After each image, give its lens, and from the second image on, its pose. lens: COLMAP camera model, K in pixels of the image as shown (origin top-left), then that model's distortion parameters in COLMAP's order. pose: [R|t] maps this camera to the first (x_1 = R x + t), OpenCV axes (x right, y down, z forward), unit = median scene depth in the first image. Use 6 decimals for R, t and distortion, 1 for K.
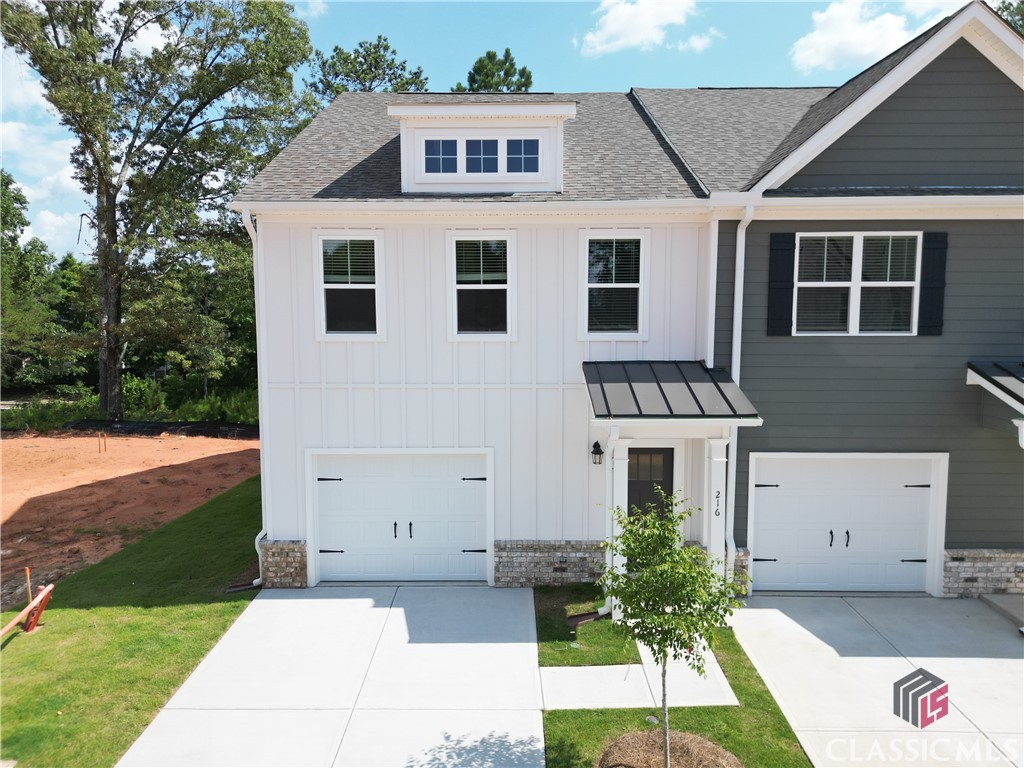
lens RADIAL K [[717.6, 0, 514.9], [0, 717.6, 379.1], [0, 0, 1]] dist [0.096291, -0.117863]
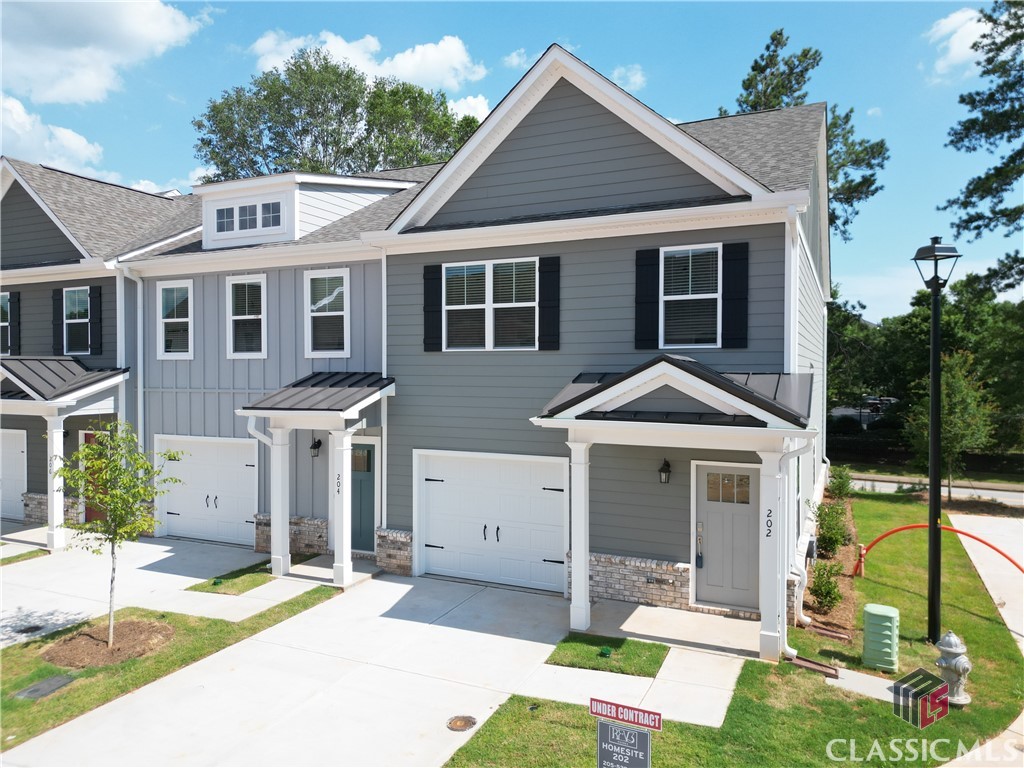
lens RADIAL K [[721.2, 0, 516.3], [0, 721.2, 394.9], [0, 0, 1]] dist [0.129093, -0.233911]
pose [[0.909472, 0.019411, -0.415313, 0.969179], [-0.043673, 0.997844, -0.049000, 0.062193], [0.413466, 0.062702, 0.908358, -0.000730]]
